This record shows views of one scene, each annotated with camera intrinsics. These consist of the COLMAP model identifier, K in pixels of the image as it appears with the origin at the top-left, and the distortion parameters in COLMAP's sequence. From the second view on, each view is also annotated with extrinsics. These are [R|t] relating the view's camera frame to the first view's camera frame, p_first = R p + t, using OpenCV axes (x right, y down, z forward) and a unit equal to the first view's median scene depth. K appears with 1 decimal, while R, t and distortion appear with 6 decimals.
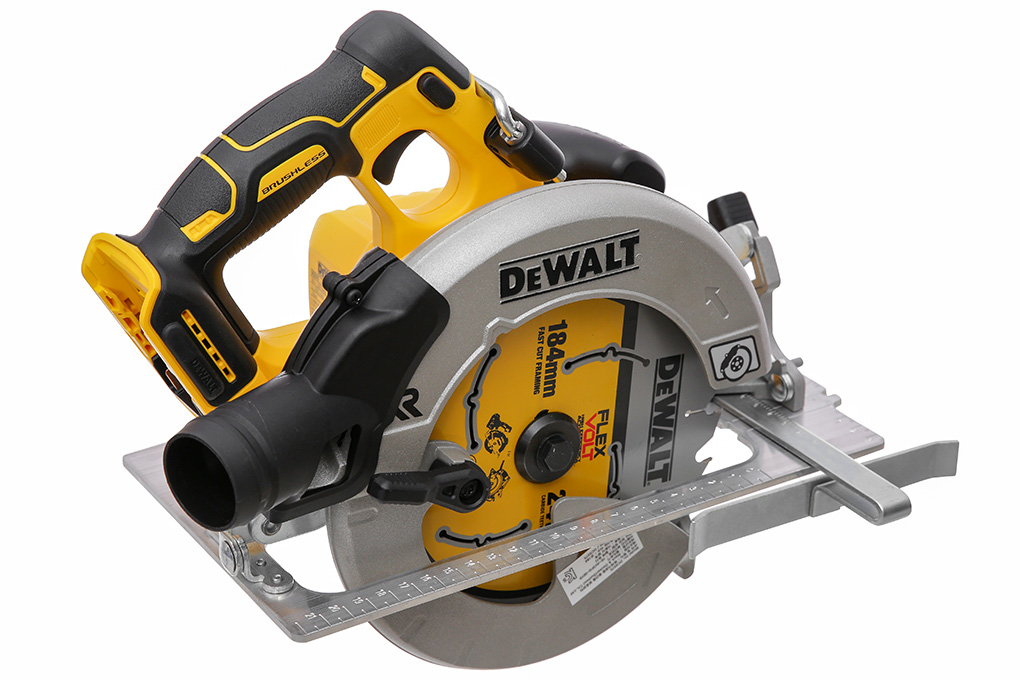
lens RADIAL K [[1973.5, 0, 509.4], [0, 1973.5, 328.8], [0, 0, 1]] dist [0.230666, 0.000000]
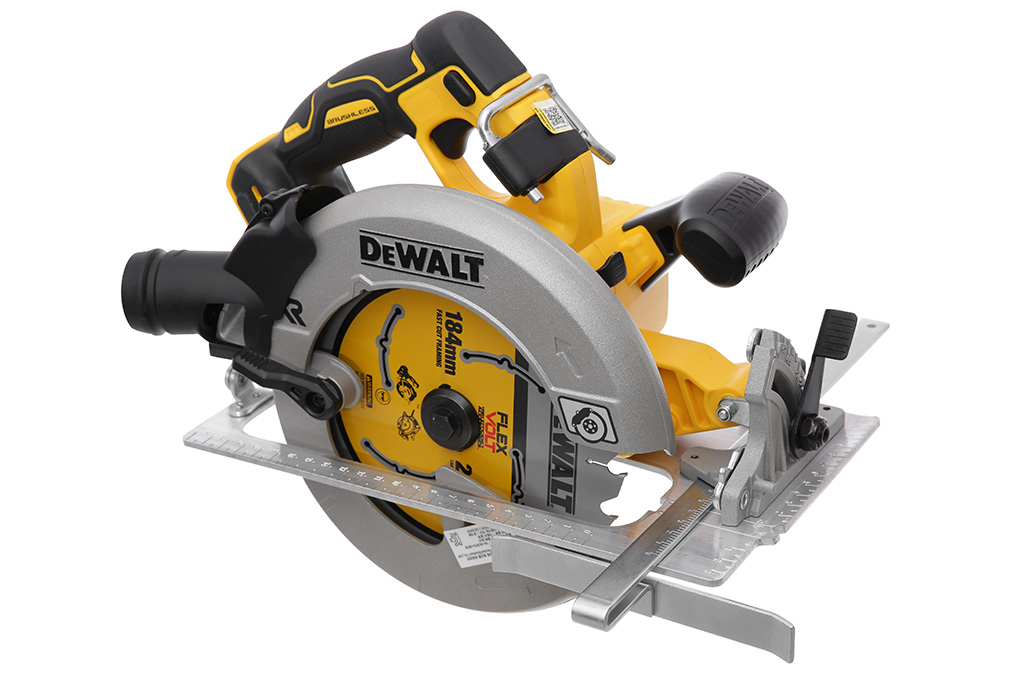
lens RADIAL K [[1973.5, 0, 514.9], [0, 1973.5, 345.4], [0, 0, 1]] dist [0.230666, 0.000000]
pose [[0.454029, 0.362268, -0.814015, 0.978960], [-0.337956, 0.915359, 0.218870, -0.247898], [0.824405, 0.175728, 0.538030, 0.431927]]
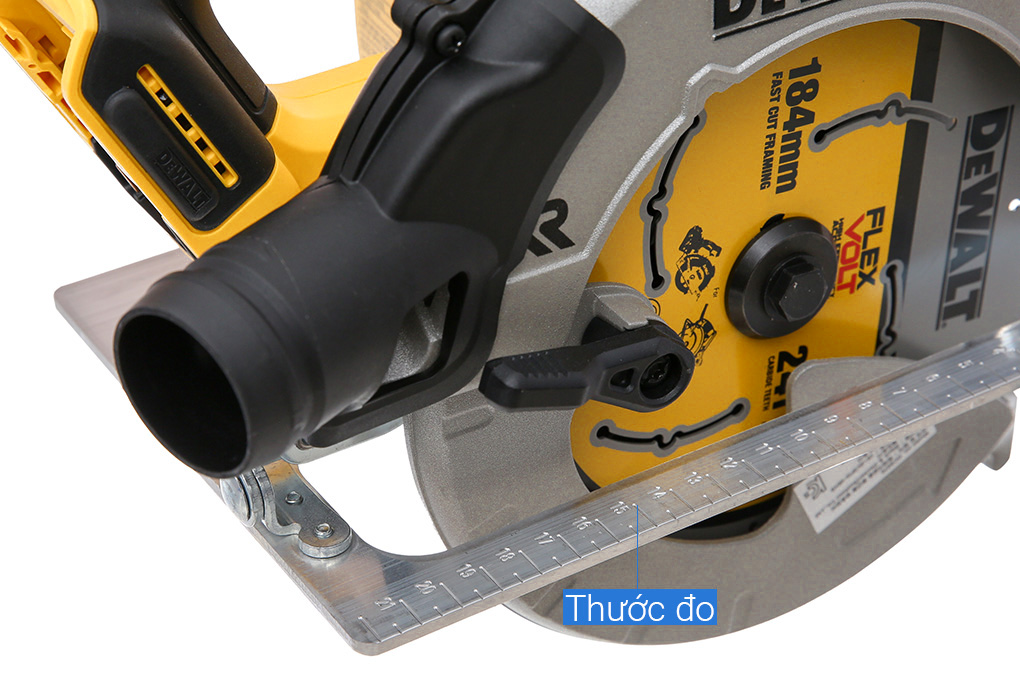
lens RADIAL K [[2423.1, 0, 487.4], [0, 2423.1, 260.2], [0, 0, 1]] dist [0.099925, 0.000000]
pose [[0.999292, -0.015769, -0.034146, -0.043430], [0.019885, 0.992114, 0.123753, -0.035217], [0.031926, -0.124345, 0.991725, 0.311237]]
